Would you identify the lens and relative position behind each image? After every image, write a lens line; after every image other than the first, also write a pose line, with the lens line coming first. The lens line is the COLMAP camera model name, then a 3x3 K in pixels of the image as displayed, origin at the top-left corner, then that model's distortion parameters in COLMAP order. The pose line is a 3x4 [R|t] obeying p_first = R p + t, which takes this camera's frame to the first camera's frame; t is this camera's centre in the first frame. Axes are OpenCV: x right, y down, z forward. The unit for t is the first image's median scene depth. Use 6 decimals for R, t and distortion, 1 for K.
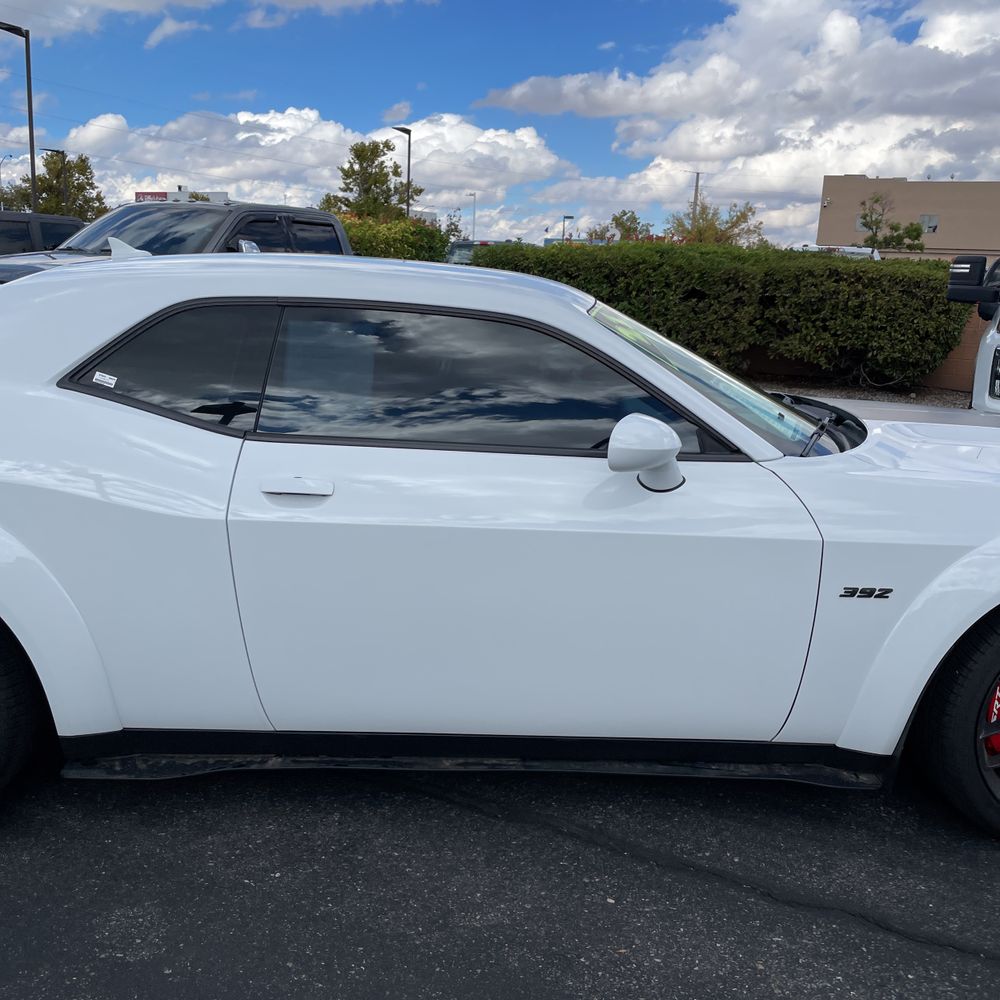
lens RADIAL K [[1015.2, 0, 519.5], [0, 1015.2, 496.8], [0, 0, 1]] dist [0.094011, -0.136919]
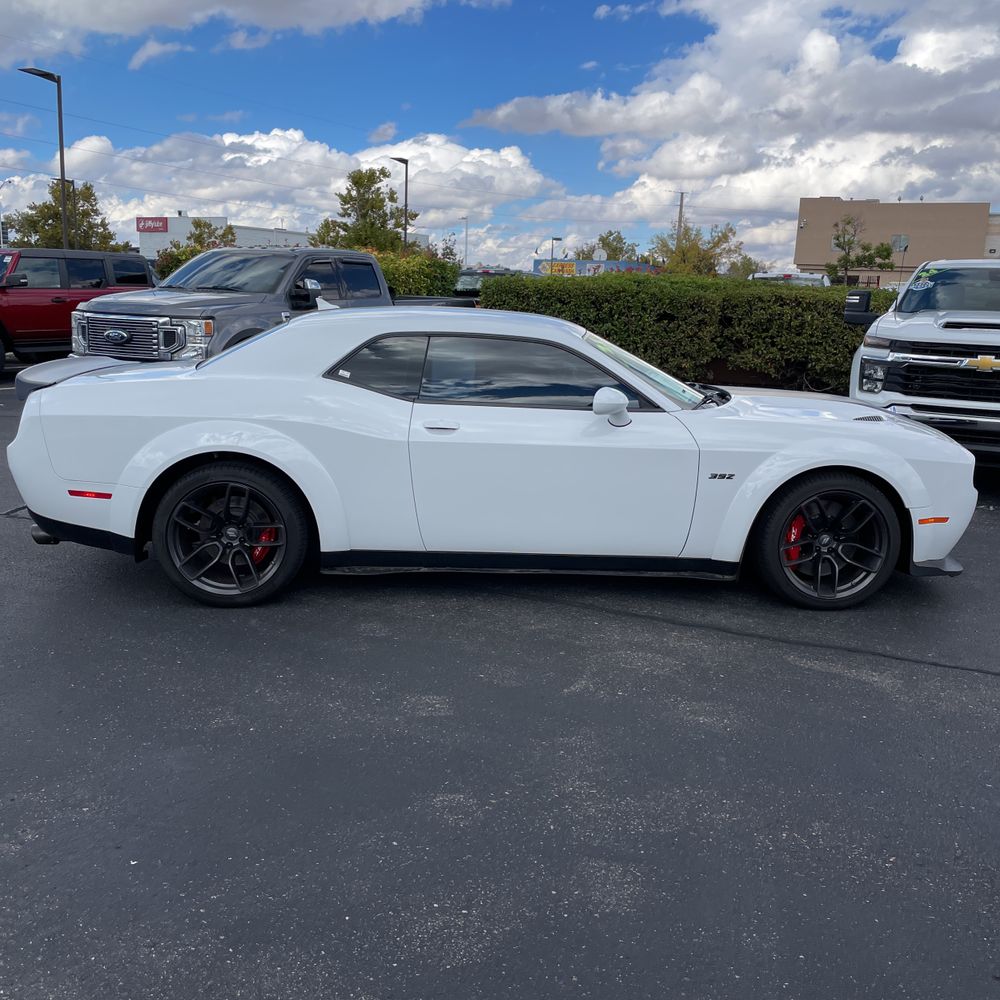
lens RADIAL K [[1015.2, 0, 519.5], [0, 1015.2, 496.8], [0, 0, 1]] dist [0.094011, -0.136919]
pose [[0.999905, -0.009410, 0.010105, -0.016207], [0.009575, 0.999820, -0.016379, 0.032898], [-0.009949, 0.016474, 0.999815, -0.201381]]
